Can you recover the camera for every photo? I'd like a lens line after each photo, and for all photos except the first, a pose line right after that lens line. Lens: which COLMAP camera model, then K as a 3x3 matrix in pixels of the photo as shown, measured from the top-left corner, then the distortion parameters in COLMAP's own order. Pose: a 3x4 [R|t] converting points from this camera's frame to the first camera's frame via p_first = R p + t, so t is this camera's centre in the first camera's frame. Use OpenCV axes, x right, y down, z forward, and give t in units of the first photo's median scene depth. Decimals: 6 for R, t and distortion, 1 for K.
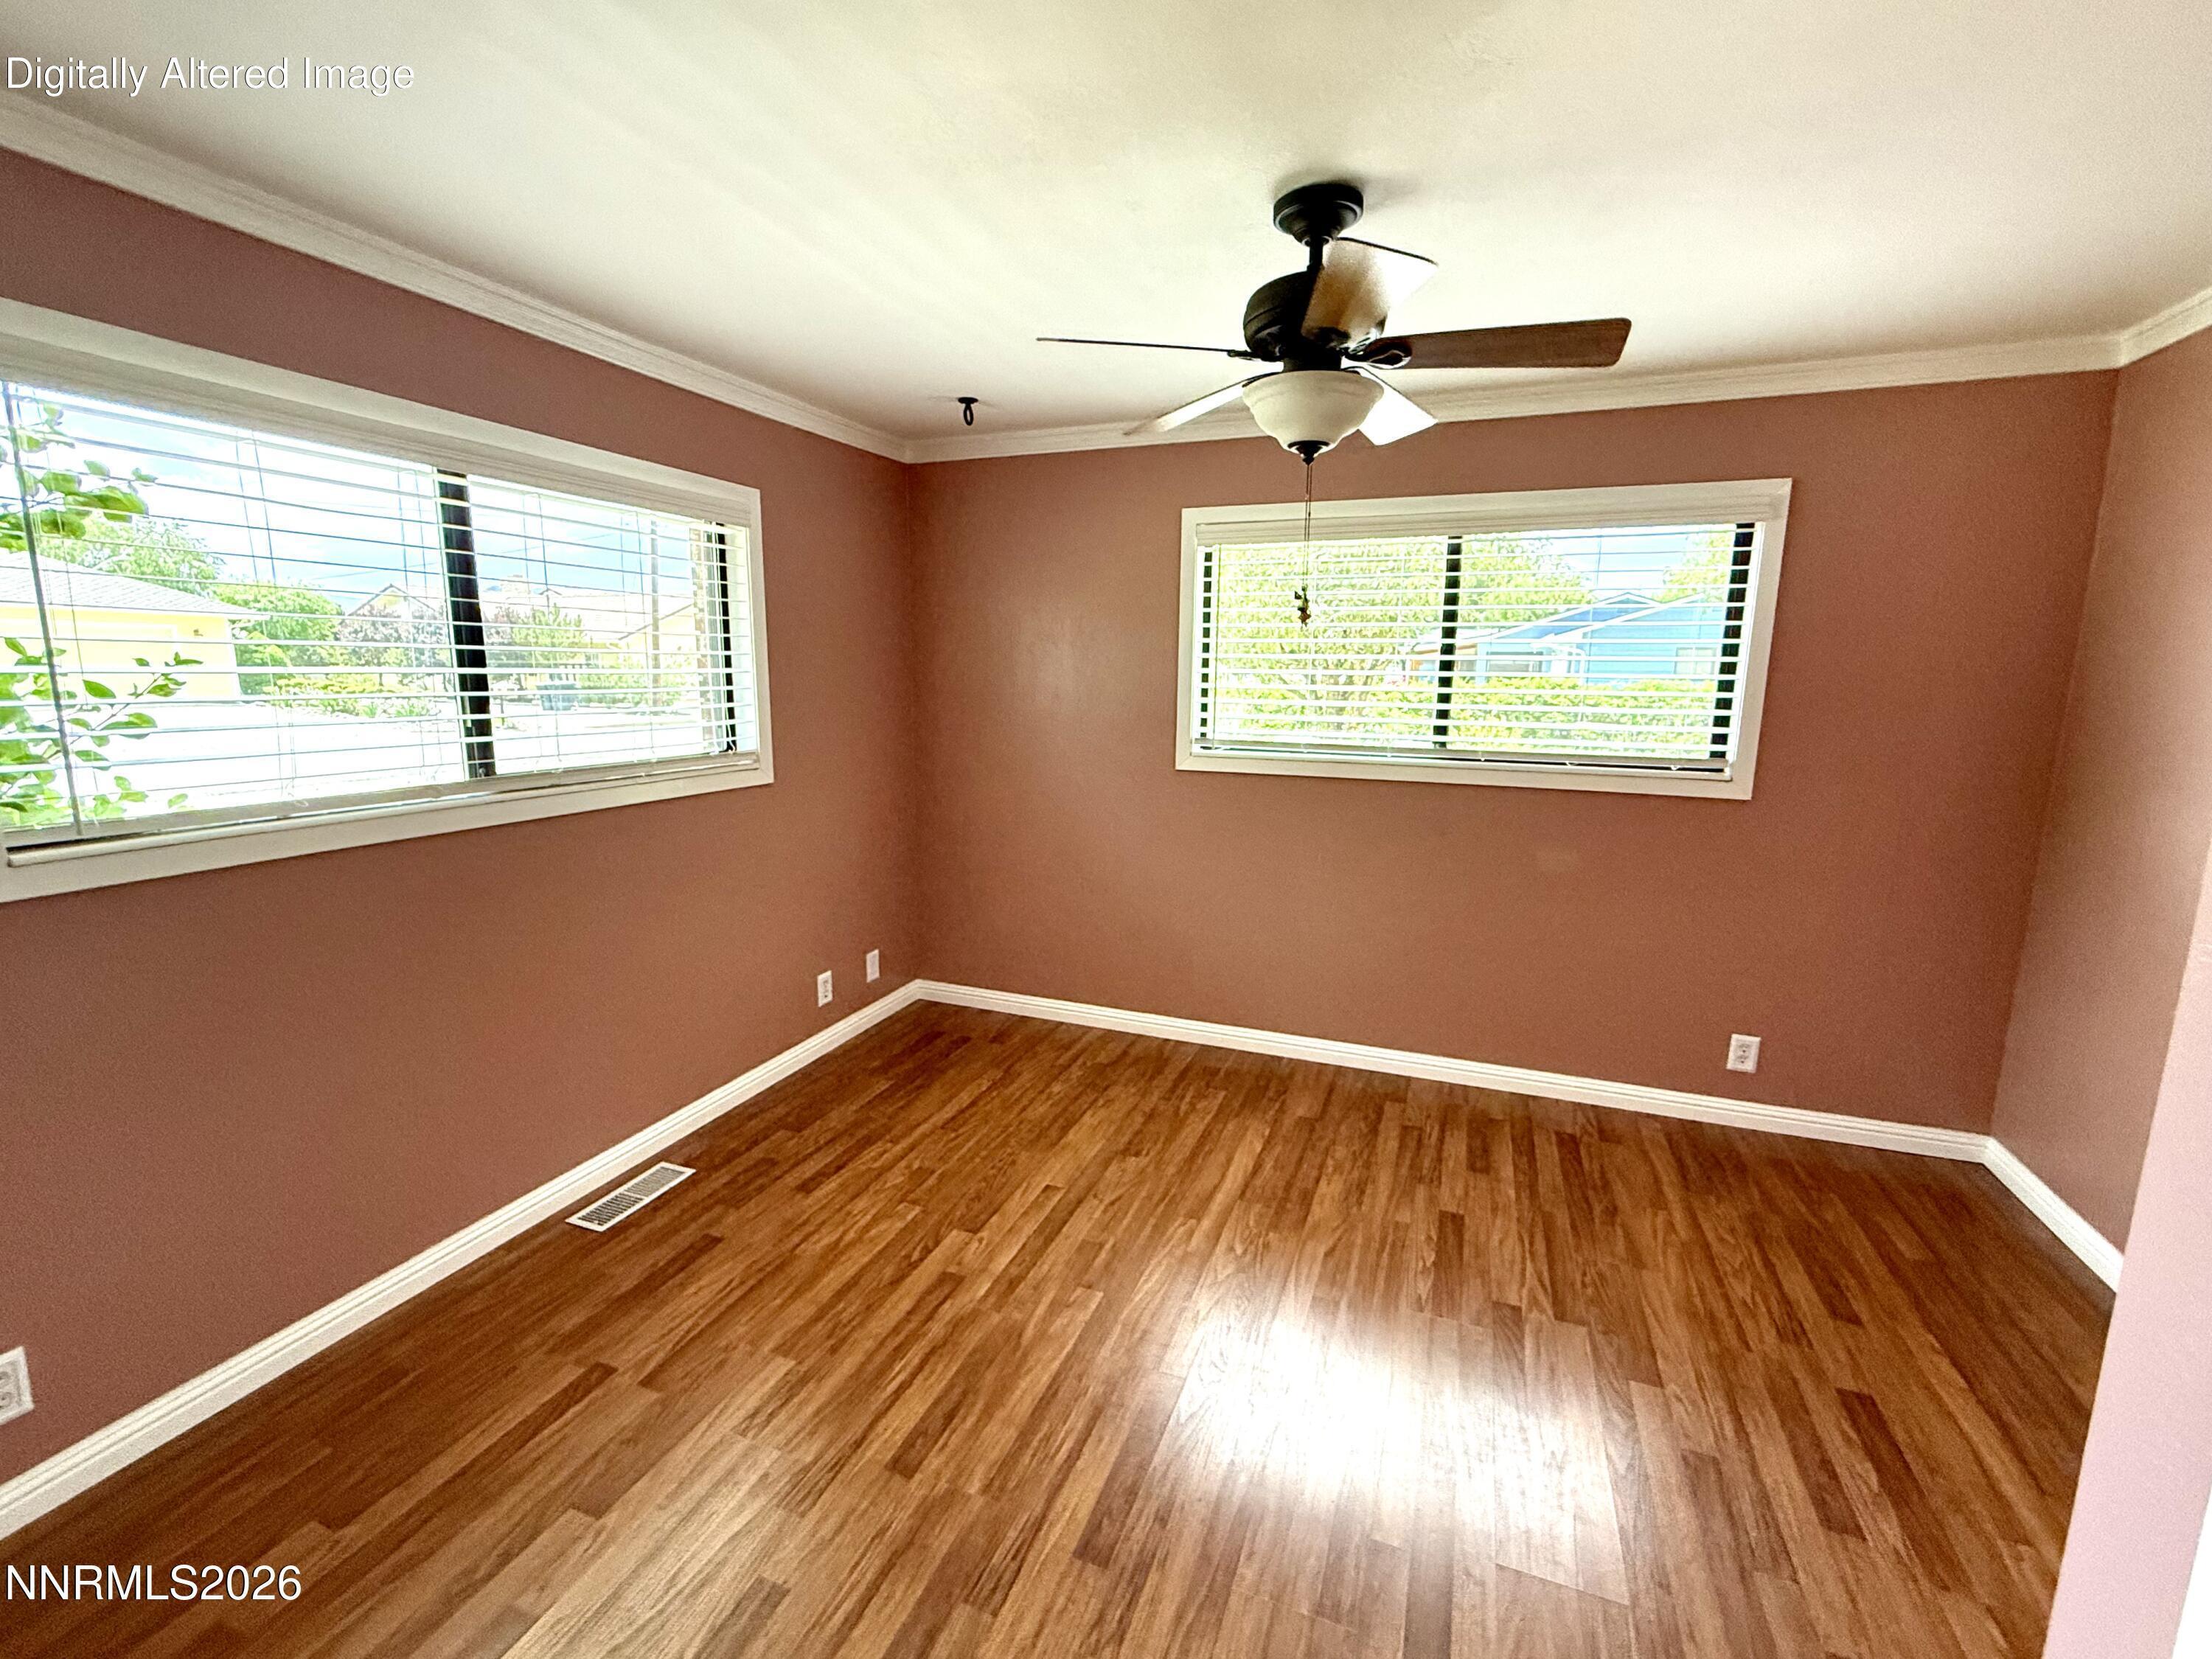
lens RADIAL K [[953.4, 0, 1106.0], [0, 953.4, 829.5], [0, 0, 1]] dist [0.000642, -0.000040]
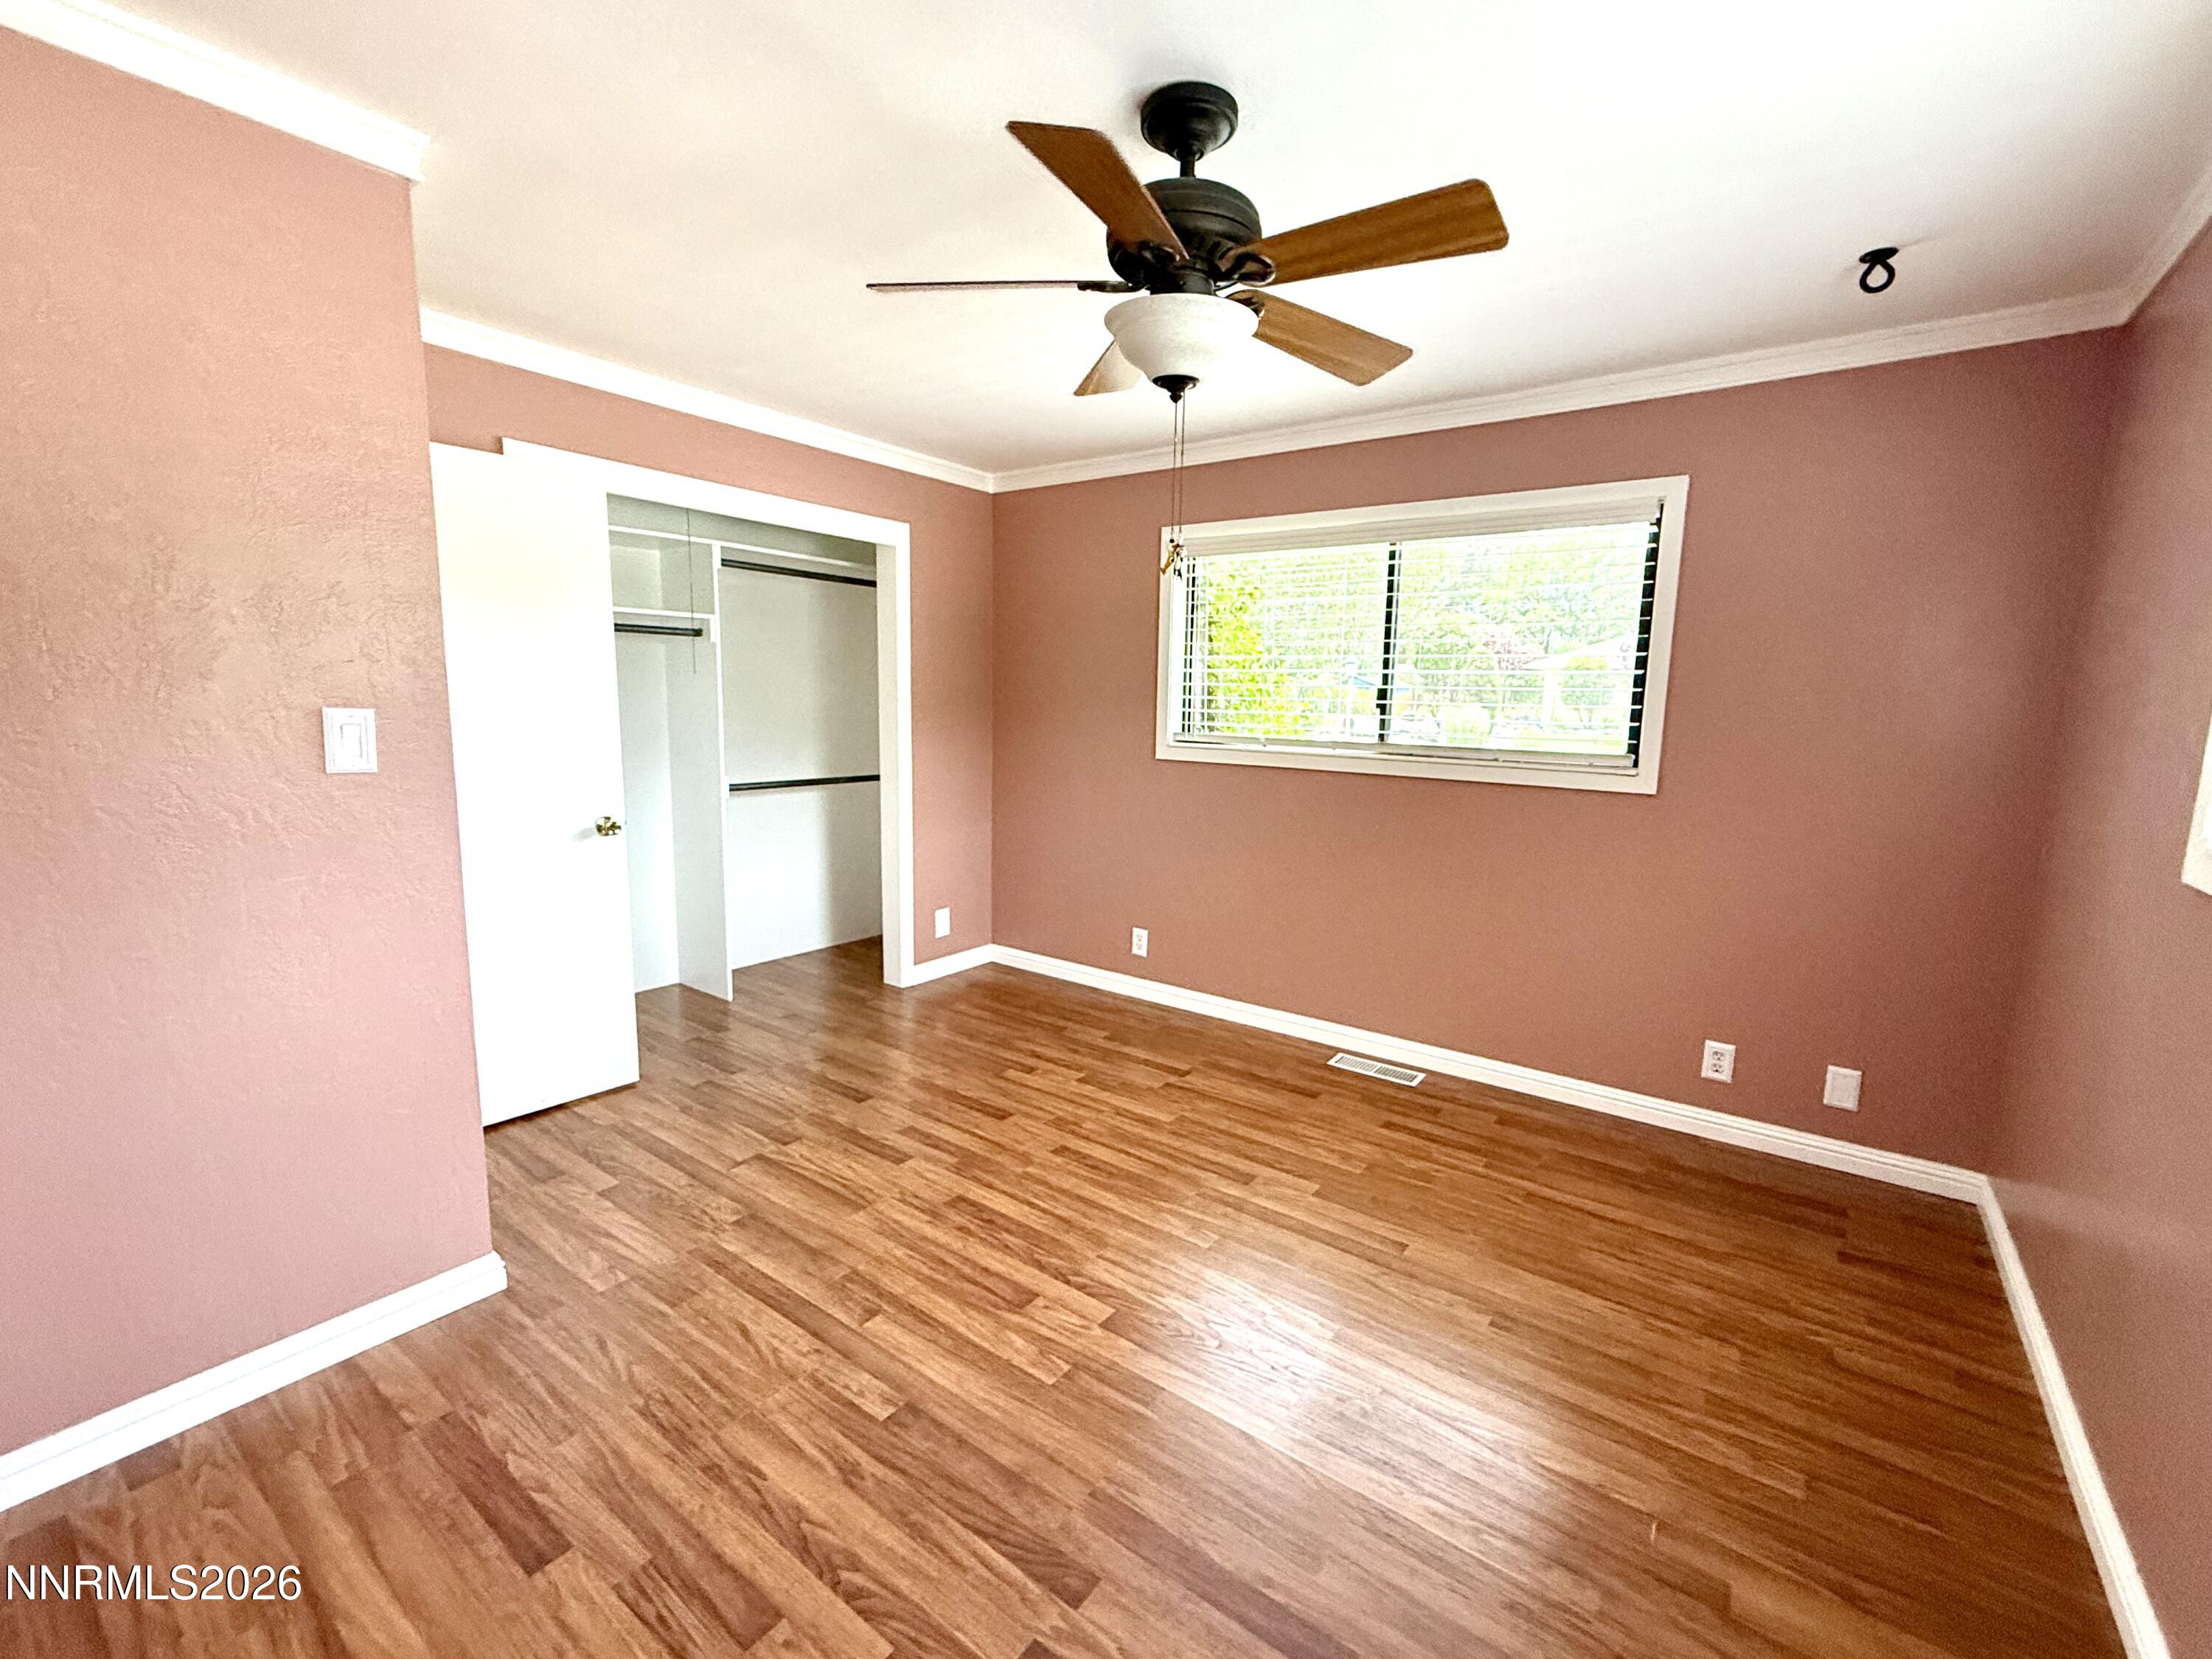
lens RADIAL K [[953.4, 0, 1106.0], [0, 953.4, 829.5], [0, 0, 1]] dist [0.000642, -0.000040]
pose [[-0.268078, 0.122938, -0.955521, 0.880015], [-0.184966, 0.966805, 0.176284, -0.105549], [0.945474, 0.223997, -0.236439, 0.953027]]
